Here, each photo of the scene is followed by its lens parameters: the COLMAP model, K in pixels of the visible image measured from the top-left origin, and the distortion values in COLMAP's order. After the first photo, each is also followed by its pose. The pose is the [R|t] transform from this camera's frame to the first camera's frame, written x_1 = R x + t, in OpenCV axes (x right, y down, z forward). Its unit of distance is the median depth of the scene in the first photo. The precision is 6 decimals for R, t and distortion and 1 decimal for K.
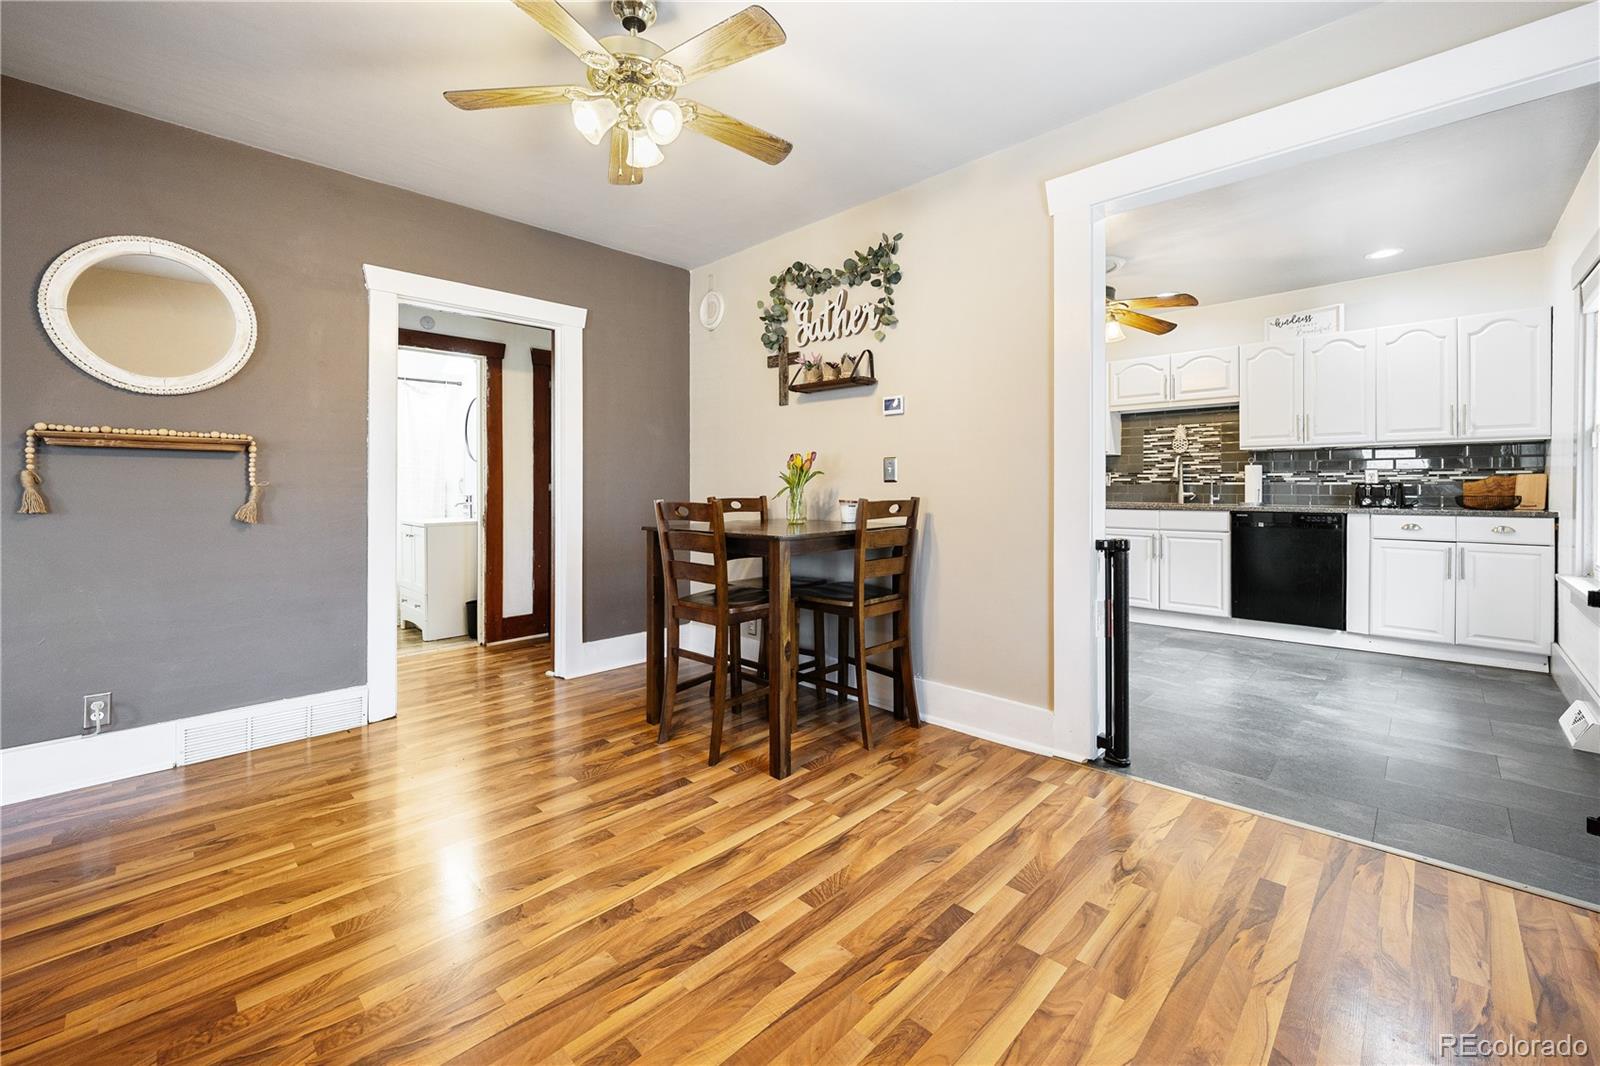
lens RADIAL K [[646.9, 0, 796.6], [0, 646.9, 487.4], [0, 0, 1]] dist [-0.002022, -0.000191]
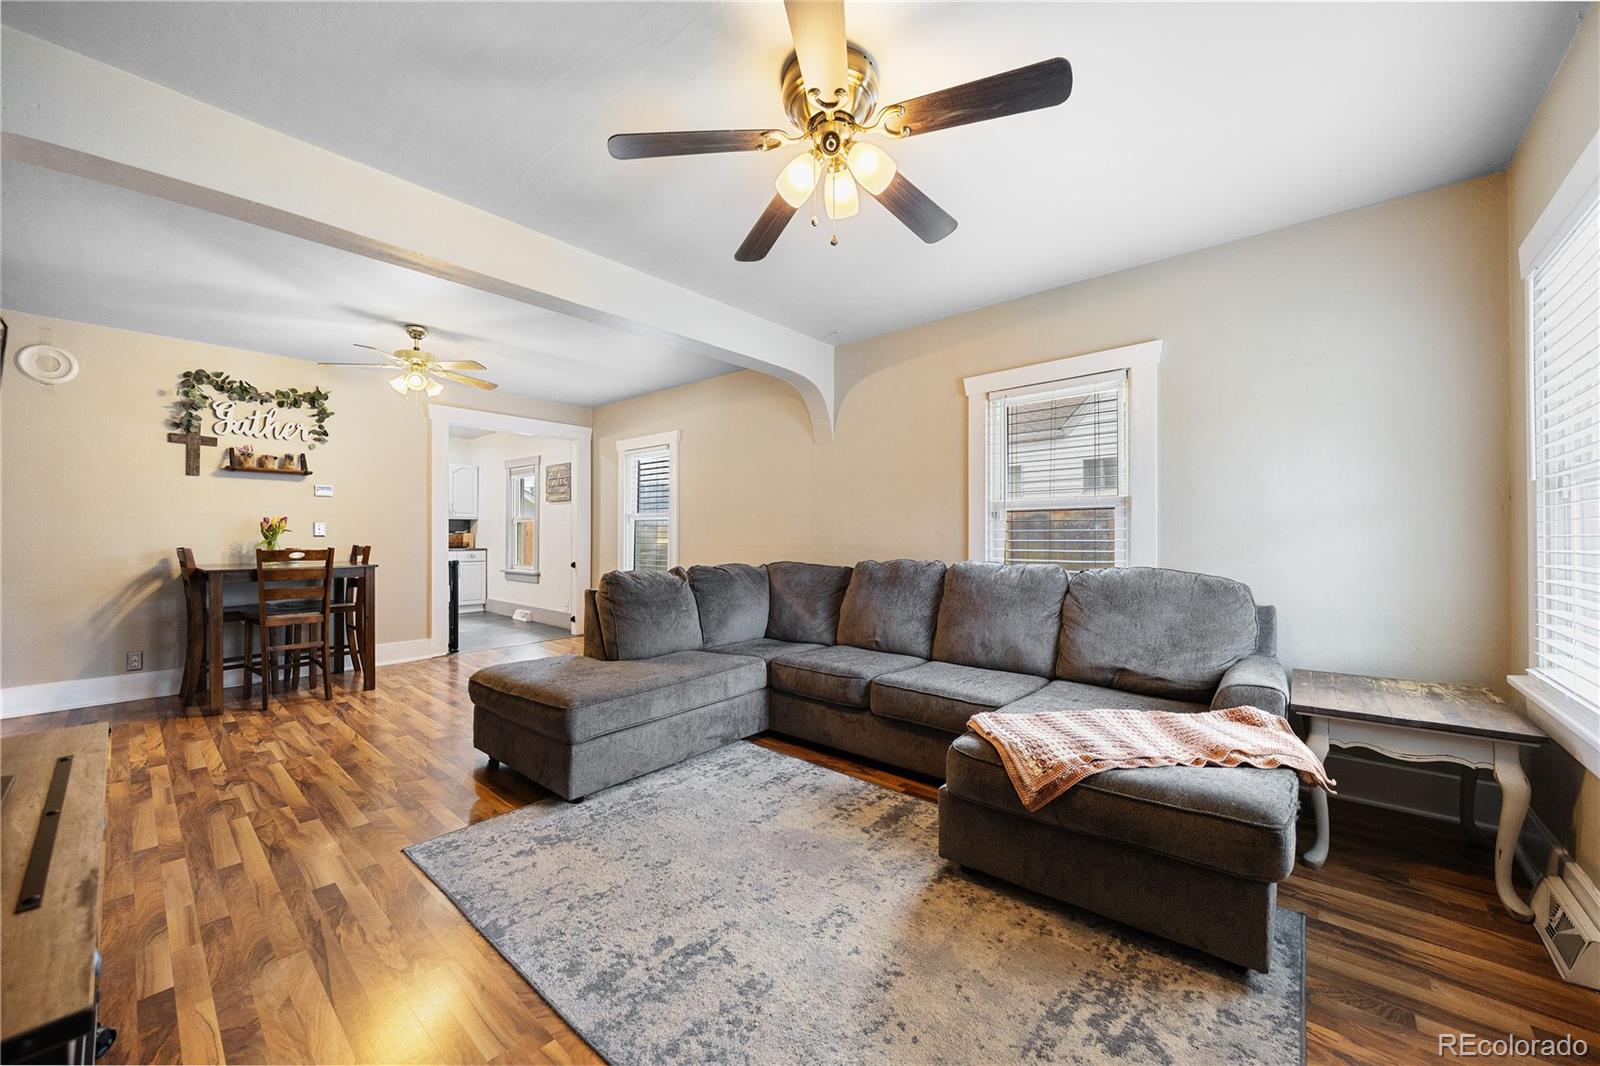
lens RADIAL K [[600.6, 0, 797.1], [0, 600.6, 533.3], [0, 0, 1]] dist [0.000338, 0.000029]
pose [[-0.050127, 0.005358, 0.998729, -1.197653], [0.005834, 0.999970, -0.005072, -0.001615], [-0.998726, 0.005572, -0.050156, -0.115934]]
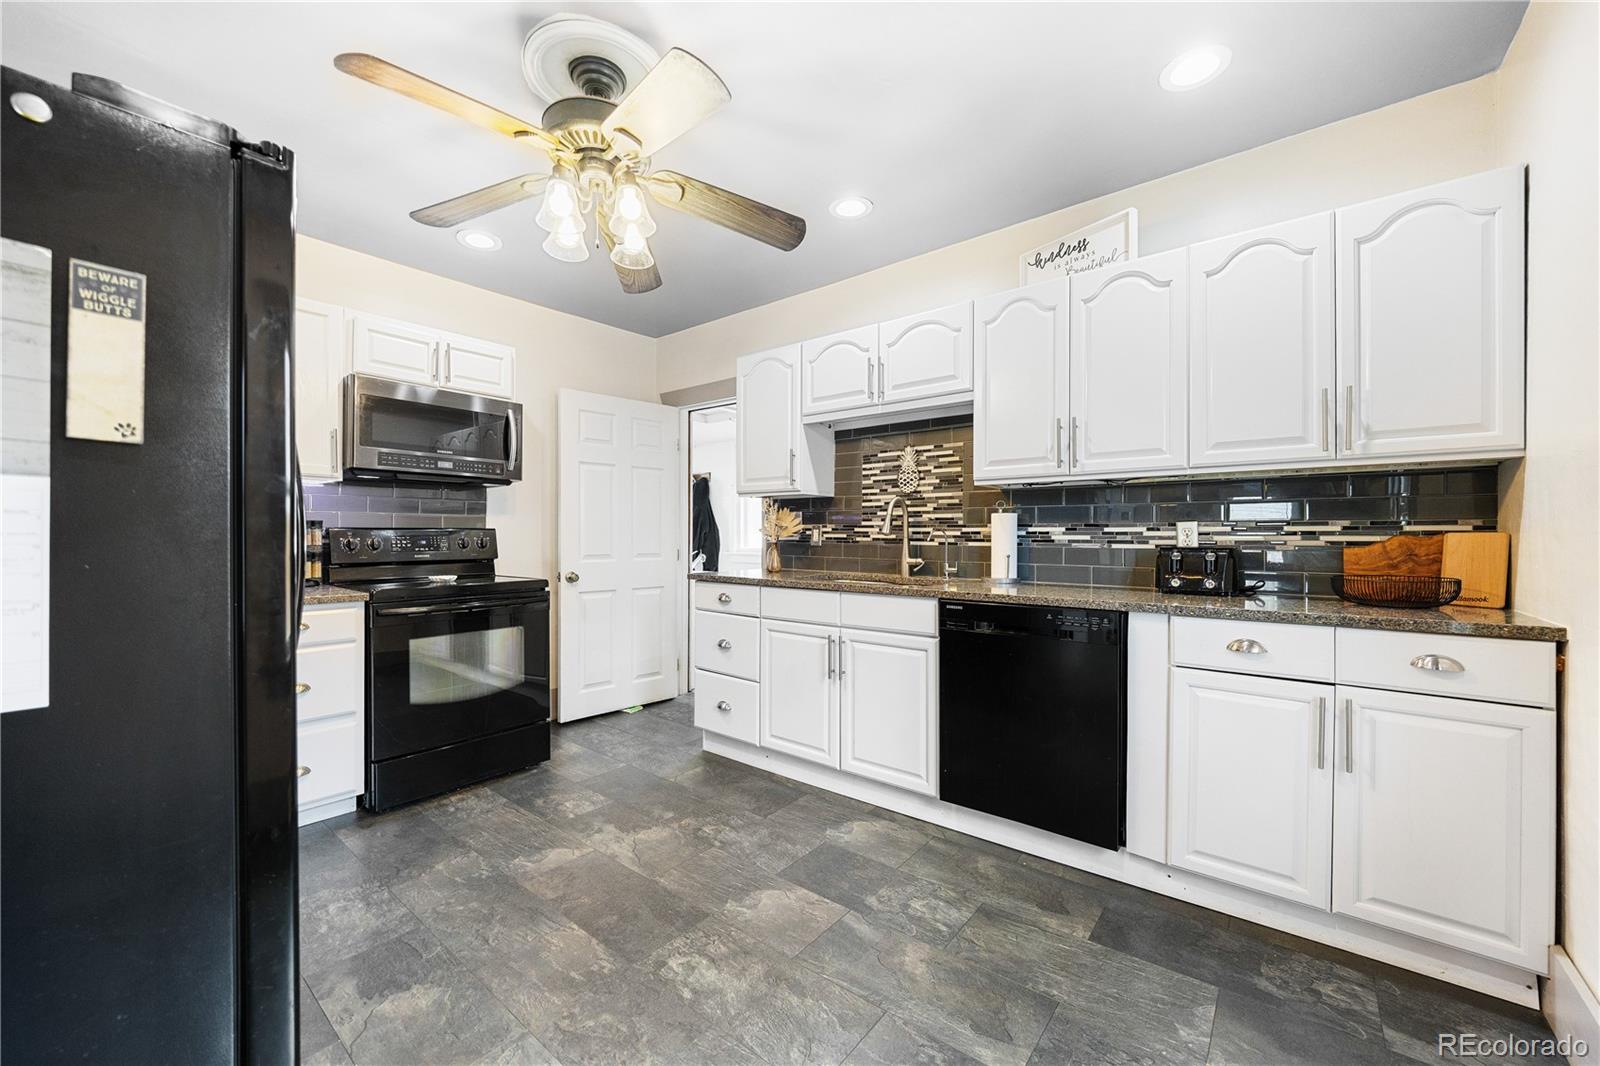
lens RADIAL K [[613.6, 0, 798.1], [0, 613.6, 535.5], [0, 0, 1]] dist [-0.002643, -0.000831]
pose [[0.995503, 0.003286, 0.094673, 0.609189], [-0.003183, 0.999994, -0.001239, -0.016874], [-0.094676, 0.000932, 0.995508, 0.610793]]
